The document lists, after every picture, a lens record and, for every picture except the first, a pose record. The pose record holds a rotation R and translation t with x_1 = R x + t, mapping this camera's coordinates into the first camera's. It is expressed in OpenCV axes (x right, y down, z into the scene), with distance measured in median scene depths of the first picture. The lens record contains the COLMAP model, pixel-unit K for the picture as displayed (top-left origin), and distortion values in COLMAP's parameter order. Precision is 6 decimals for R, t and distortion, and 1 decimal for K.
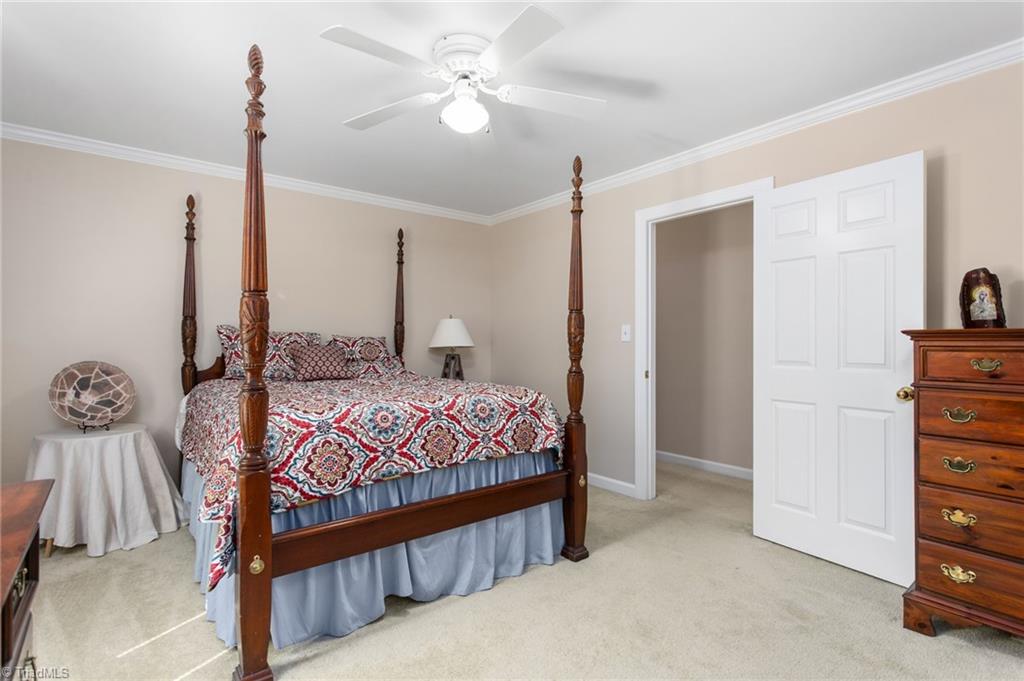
lens RADIAL K [[500.5, 0, 515.2], [0, 500.5, 336.5], [0, 0, 1]] dist [0.001579, 0.000480]
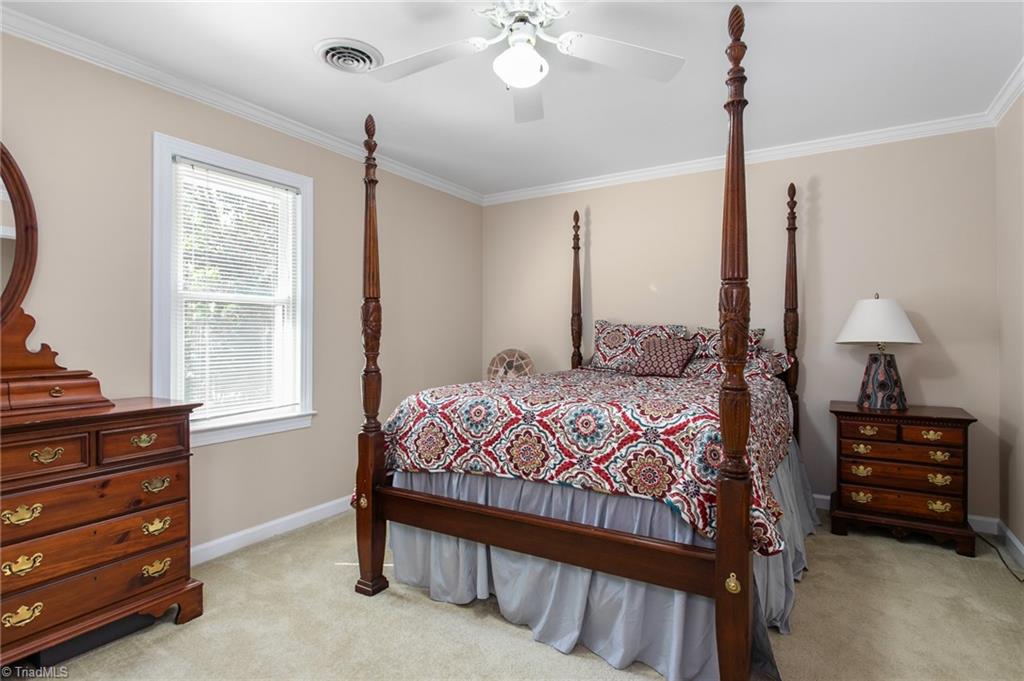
lens RADIAL K [[540.2, 0, 508.0], [0, 540.2, 329.7], [0, 0, 1]] dist [-0.001723, 0.000096]
pose [[0.331476, -0.011564, -0.943393, 0.731928], [0.012371, 0.999892, -0.007910, 0.006980], [0.943383, -0.009049, 0.331583, 0.656598]]
